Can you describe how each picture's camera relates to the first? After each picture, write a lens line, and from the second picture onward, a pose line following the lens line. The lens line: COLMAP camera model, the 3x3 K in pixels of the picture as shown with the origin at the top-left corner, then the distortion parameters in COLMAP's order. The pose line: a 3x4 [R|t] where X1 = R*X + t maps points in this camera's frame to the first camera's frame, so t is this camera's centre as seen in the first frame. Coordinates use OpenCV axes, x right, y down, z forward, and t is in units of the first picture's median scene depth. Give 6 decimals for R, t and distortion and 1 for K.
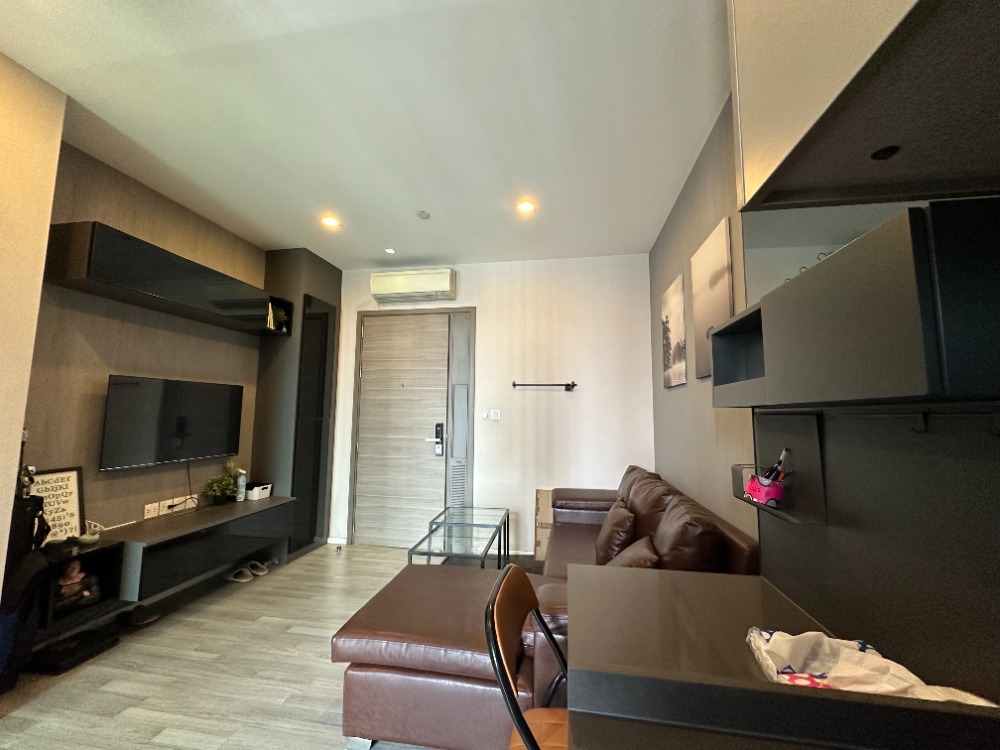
lens RADIAL K [[398.0, 0, 499.2], [0, 398.0, 373.1], [0, 0, 1]] dist [-0.000638, 0.000040]
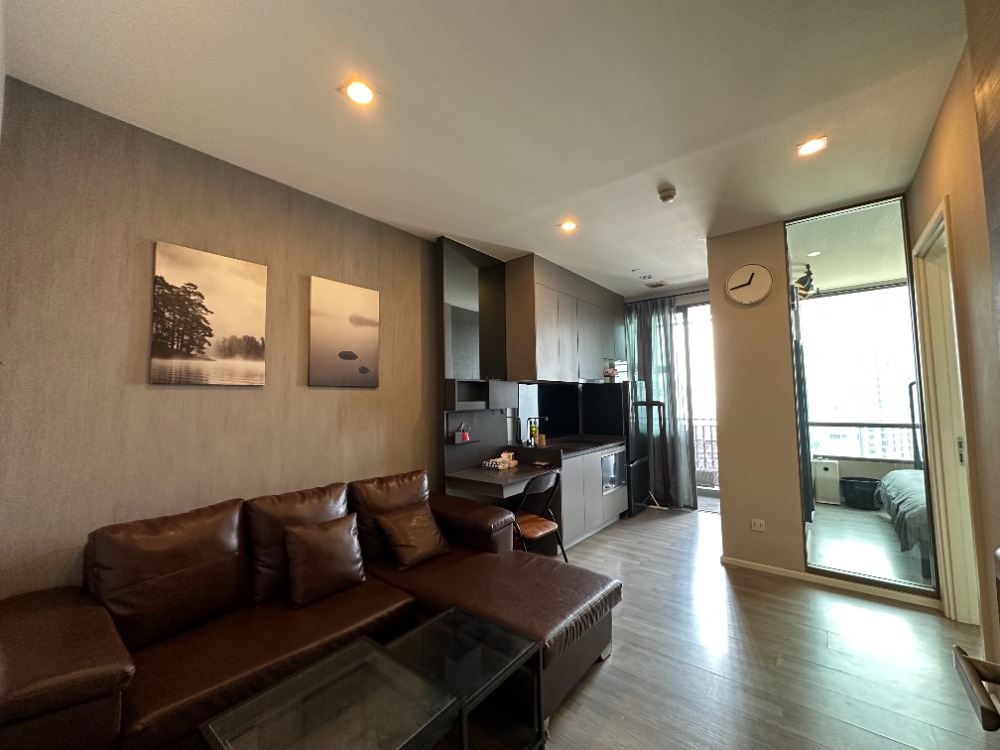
lens RADIAL K [[398.0, 0, 499.2], [0, 398.0, 373.1], [0, 0, 1]] dist [-0.000638, 0.000040]
pose [[-0.867817, 0.040217, 0.495254, -0.330011], [-0.042820, 0.986958, -0.155178, 0.082372], [-0.495035, -0.155873, -0.854777, 1.081705]]
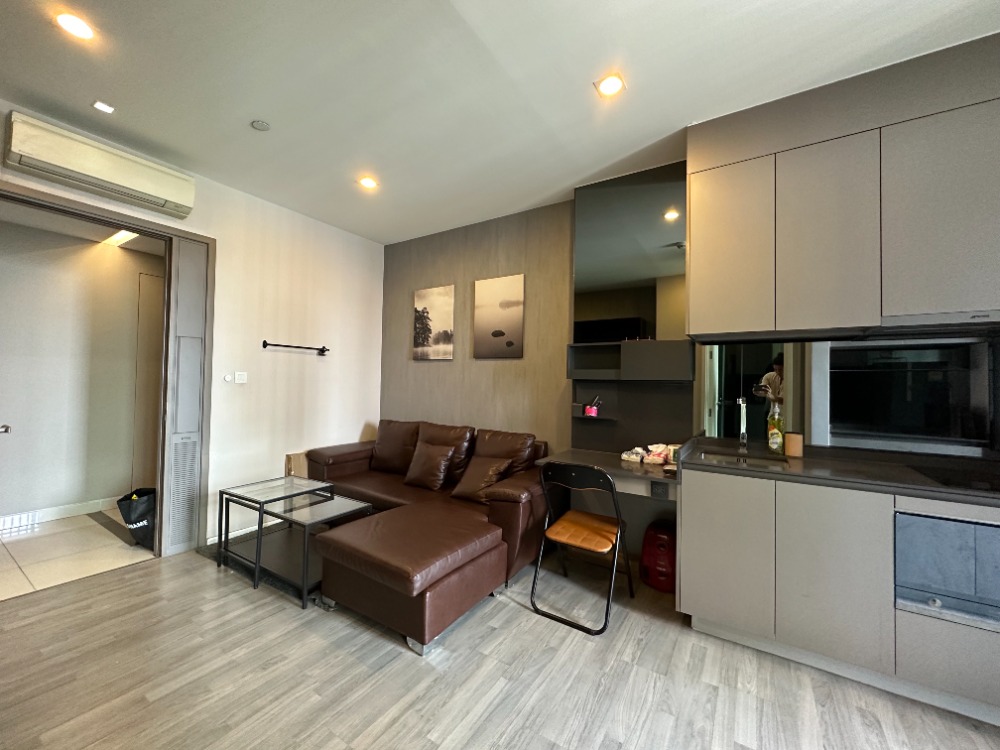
lens RADIAL K [[398.0, 0, 499.2], [0, 398.0, 373.1], [0, 0, 1]] dist [-0.000638, 0.000040]
pose [[0.391997, 0.019840, 0.919752, -0.600615], [-0.110520, 0.993542, 0.025672, 0.013179], [-0.913304, -0.111714, 0.391659, 0.172155]]
